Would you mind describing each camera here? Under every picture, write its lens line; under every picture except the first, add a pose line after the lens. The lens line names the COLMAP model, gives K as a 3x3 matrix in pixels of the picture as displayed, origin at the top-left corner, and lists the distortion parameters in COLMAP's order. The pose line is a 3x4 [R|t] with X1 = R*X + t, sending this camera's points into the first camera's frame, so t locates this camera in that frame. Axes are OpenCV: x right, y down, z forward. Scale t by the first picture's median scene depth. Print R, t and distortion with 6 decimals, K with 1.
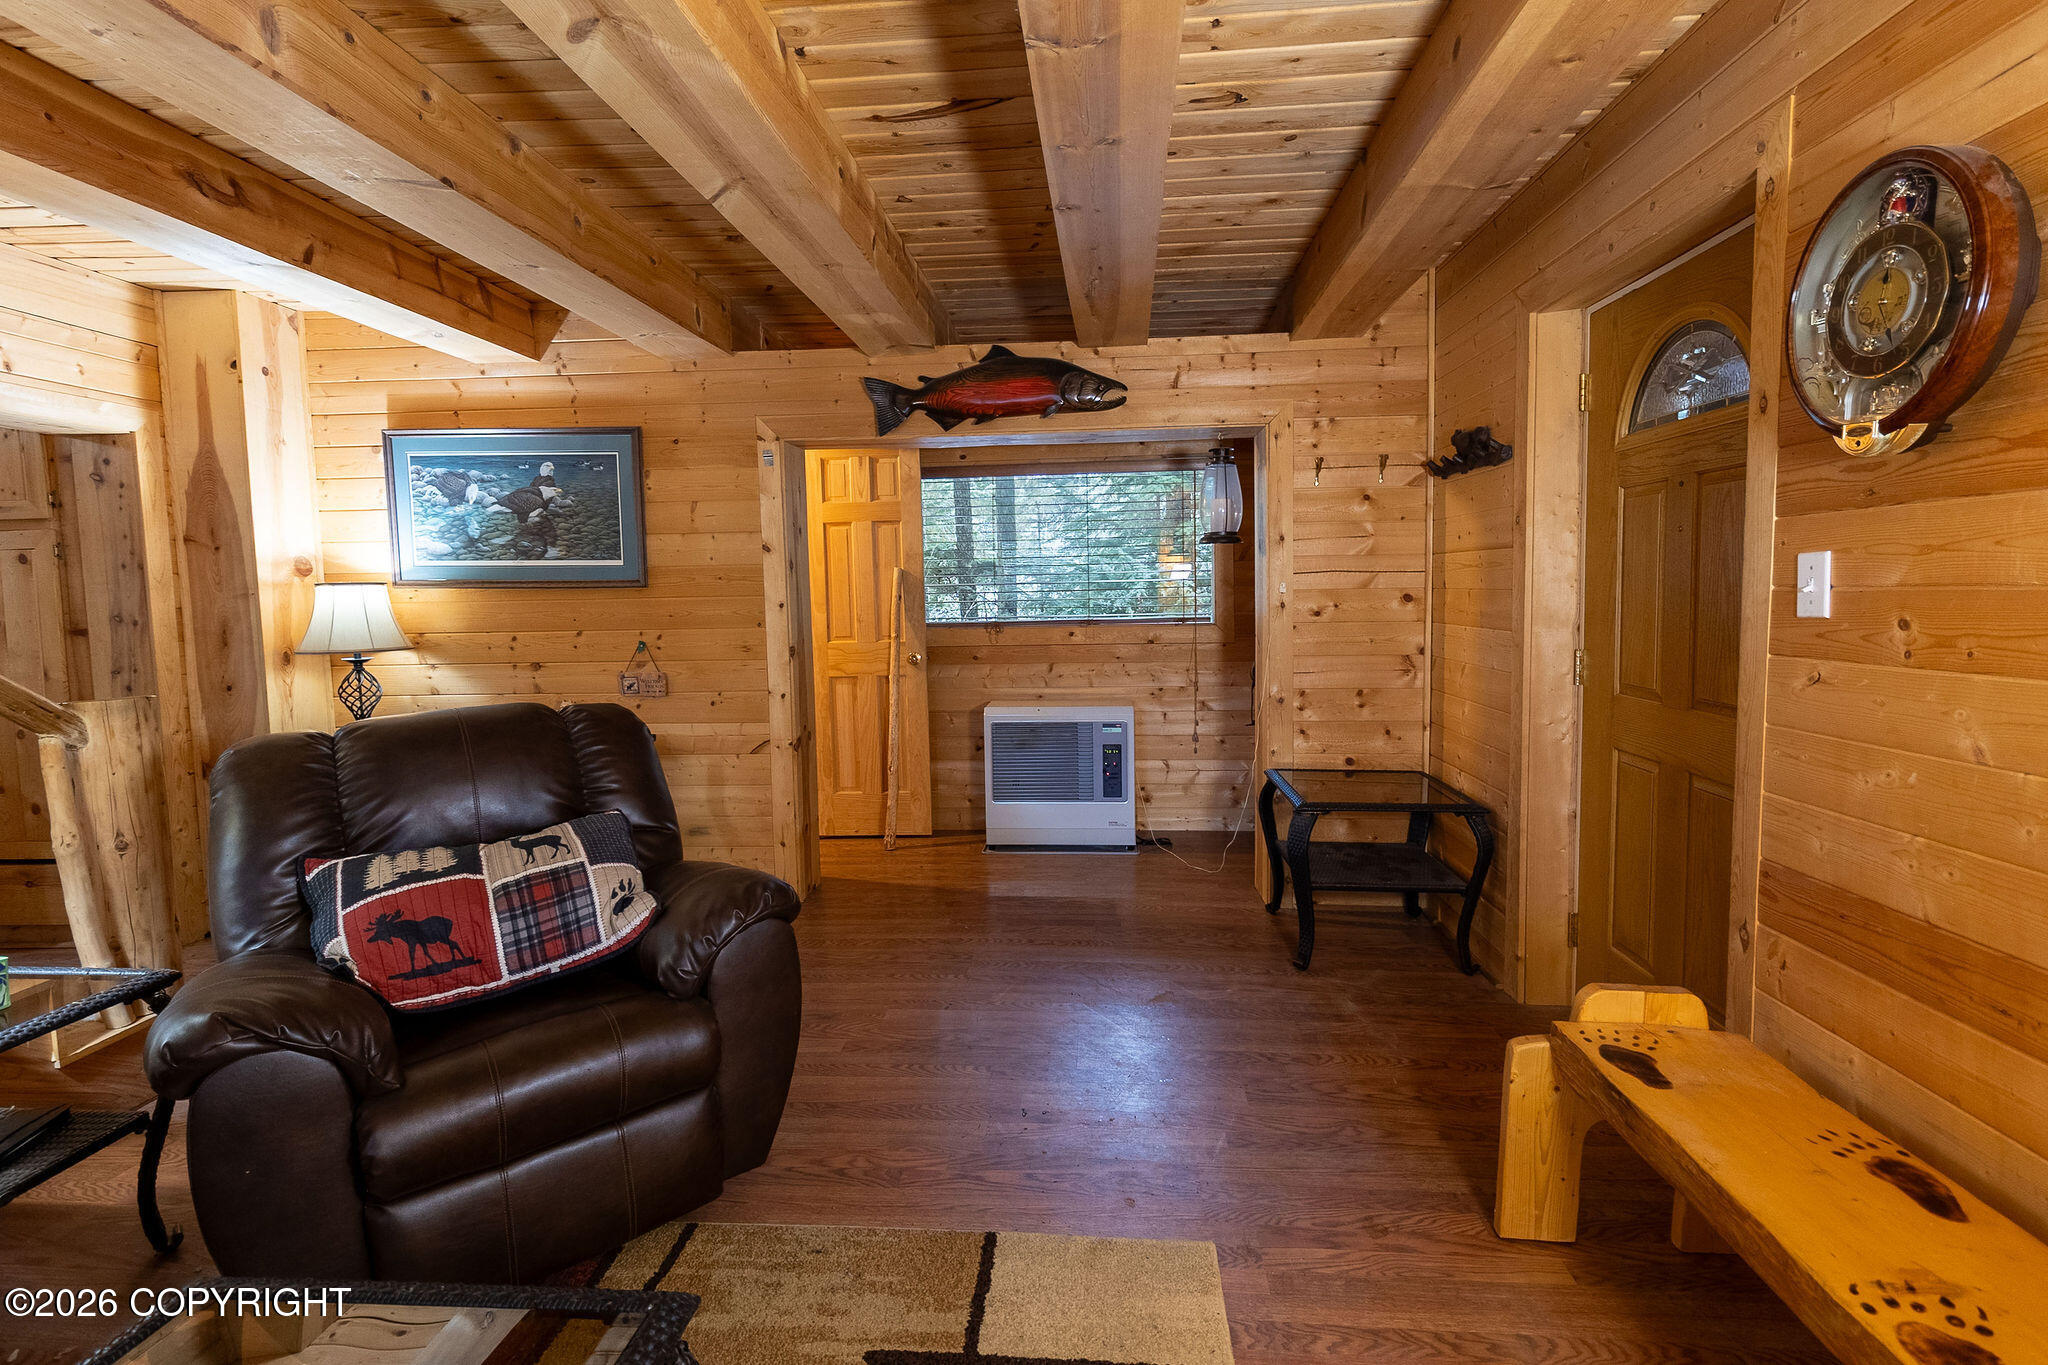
lens RADIAL K [[961.3, 0, 1033.0], [0, 961.3, 661.2], [0, 0, 1]] dist [0.002243, 0.001099]
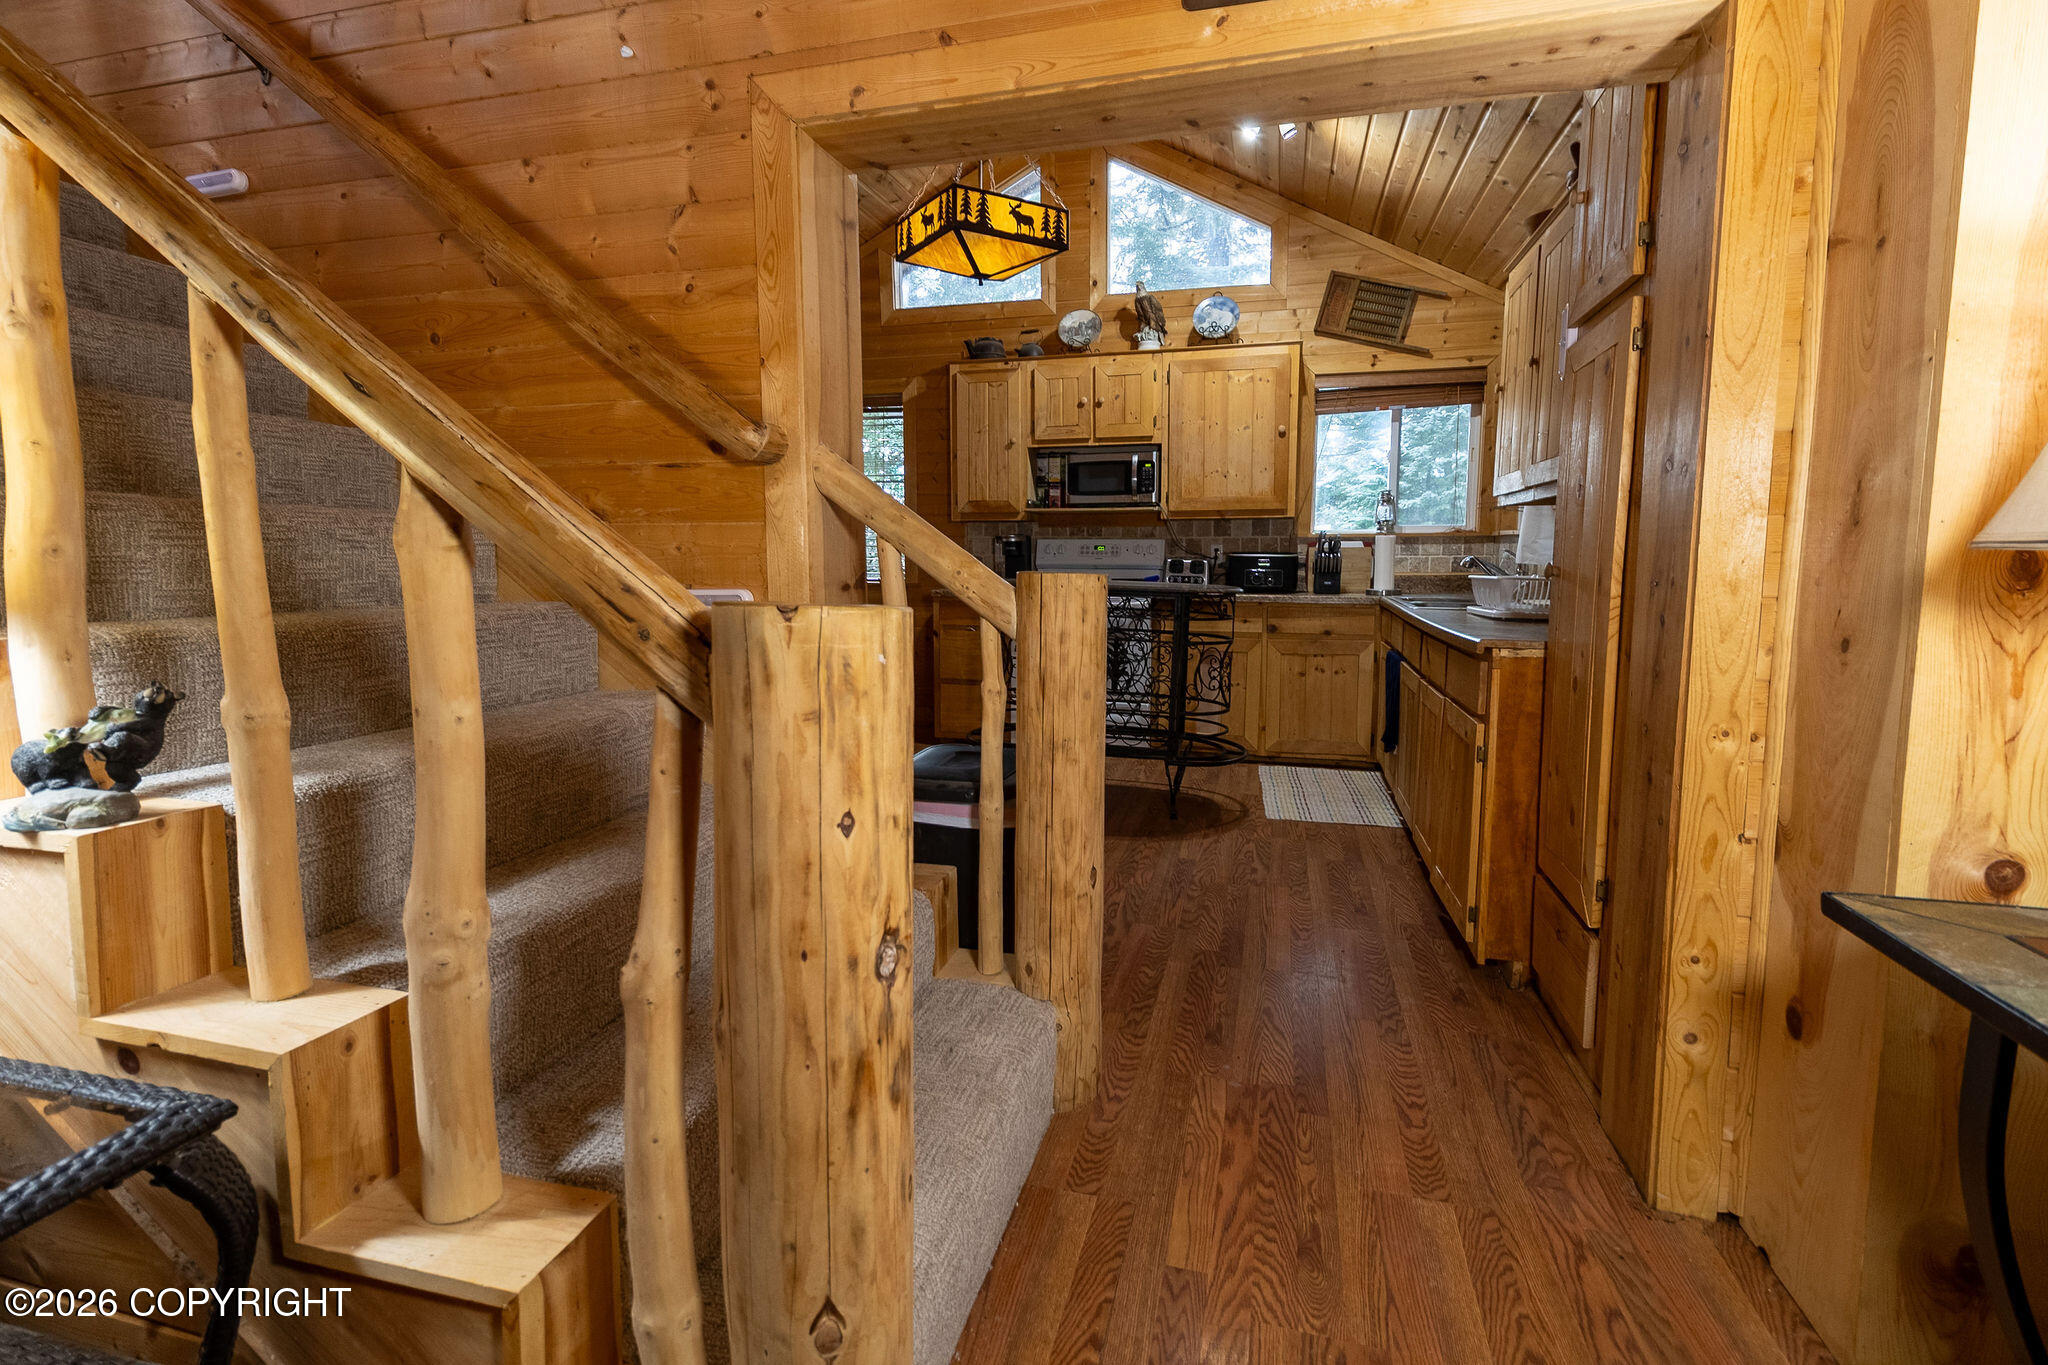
lens RADIAL K [[940.3, 0, 1026.6], [0, 940.3, 657.8], [0, 0, 1]] dist [0.000367, 0.000912]
pose [[-0.187959, 0.123120, -0.974430, -0.484202], [-0.069232, 0.987983, 0.138187, 0.006483], [0.979734, 0.093435, -0.177177, 0.853525]]
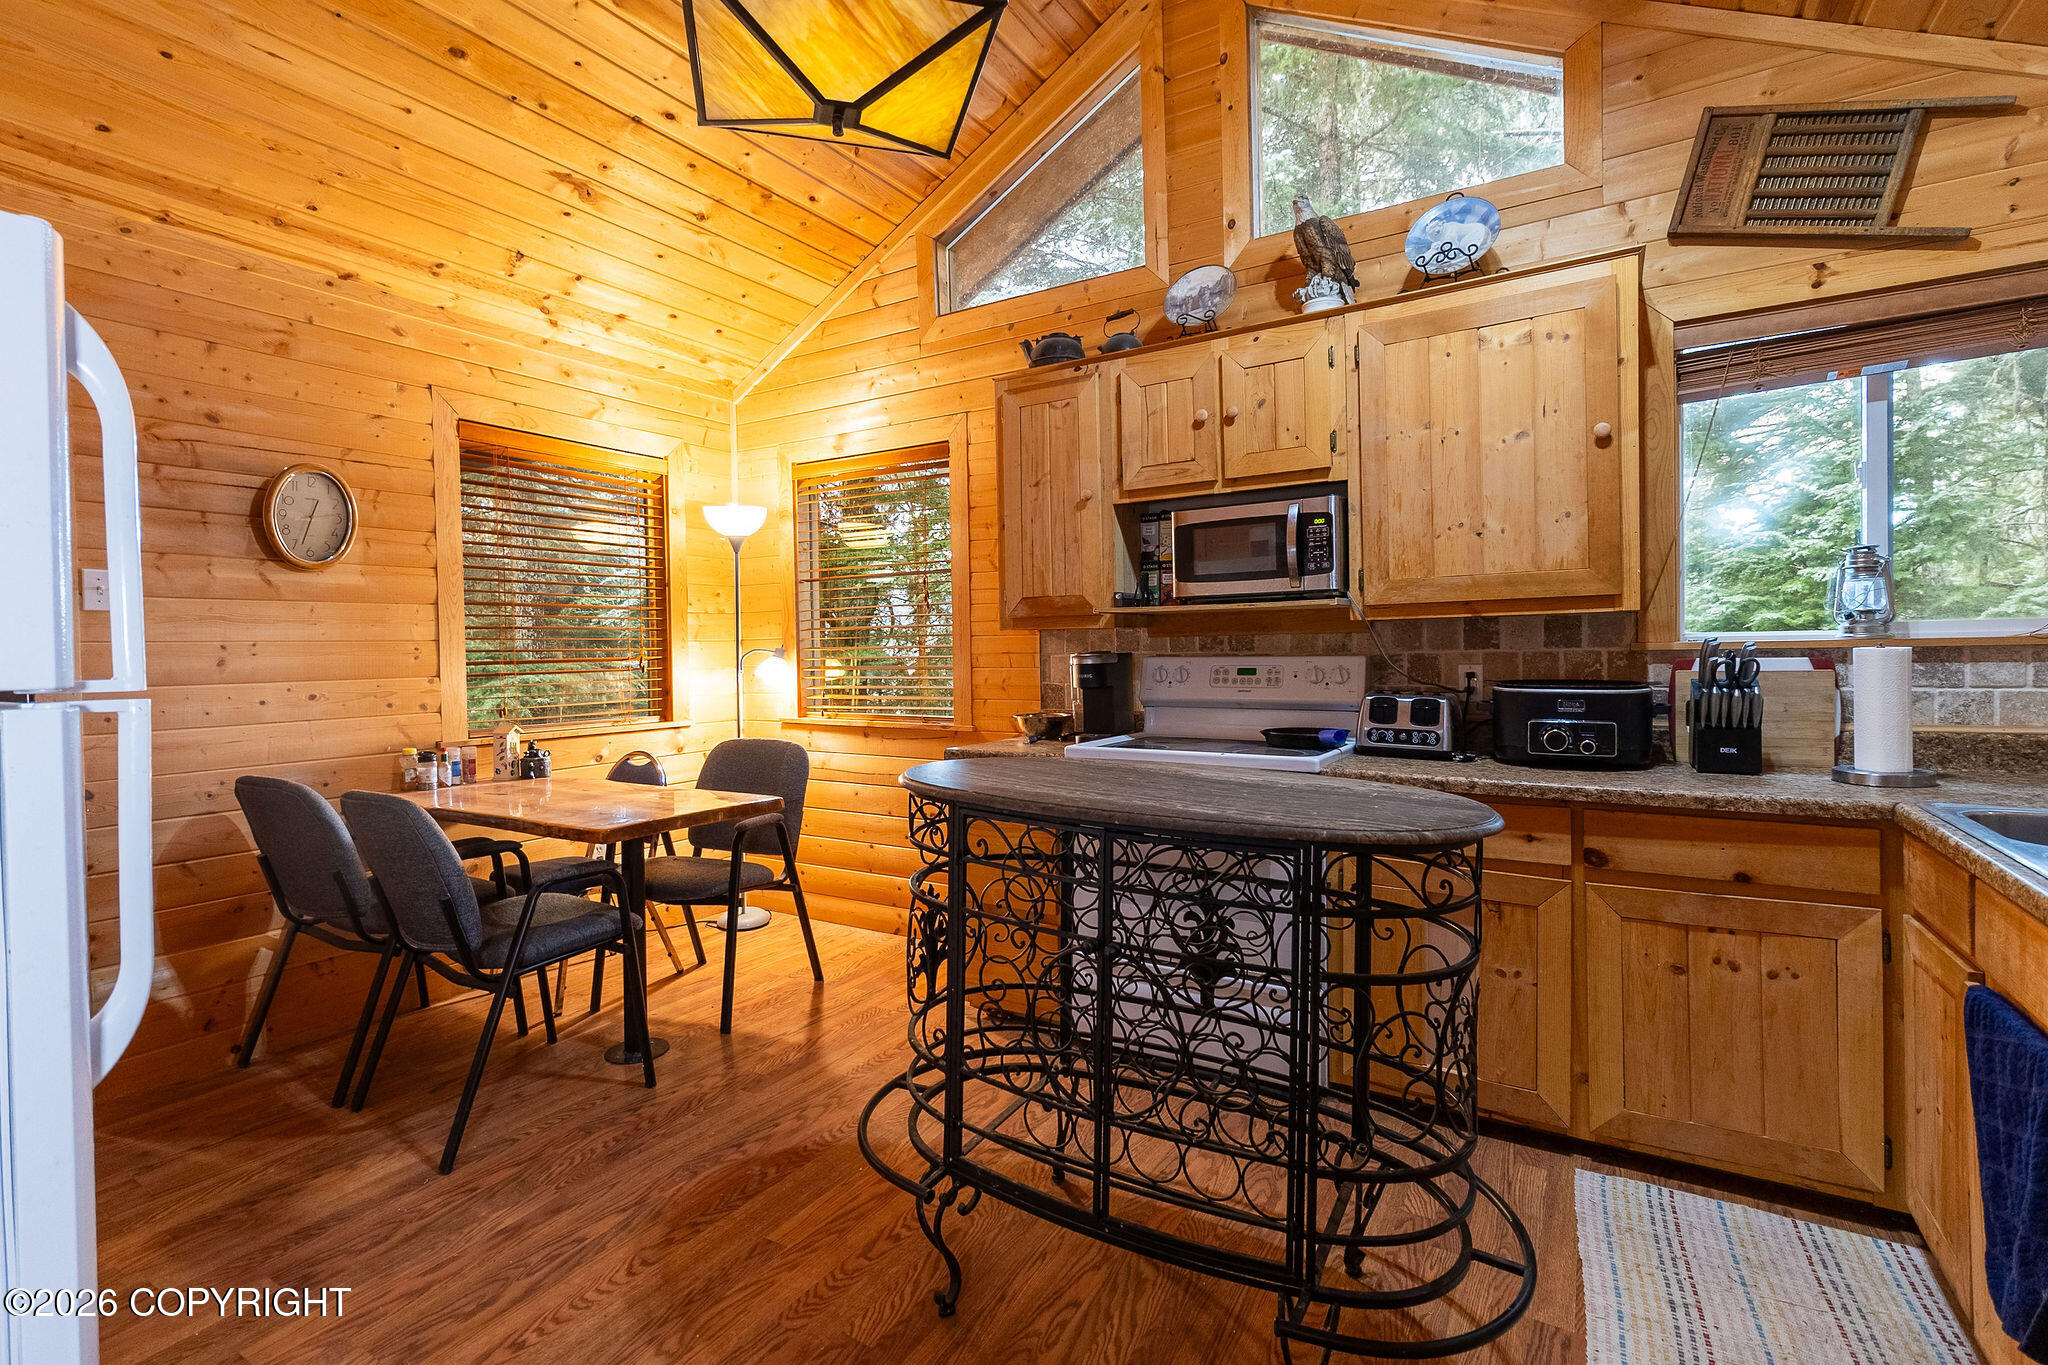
lens RADIAL K [[930.9, 0, 1036.1], [0, 930.9, 660.7], [0, 0, 1]] dist [0.002180, 0.000922]
pose [[-0.456153, 0.039055, -0.889044, -1.230597], [-0.039574, 0.997158, 0.064109, -0.027633], [0.889021, 0.064427, -0.453311, 0.902170]]
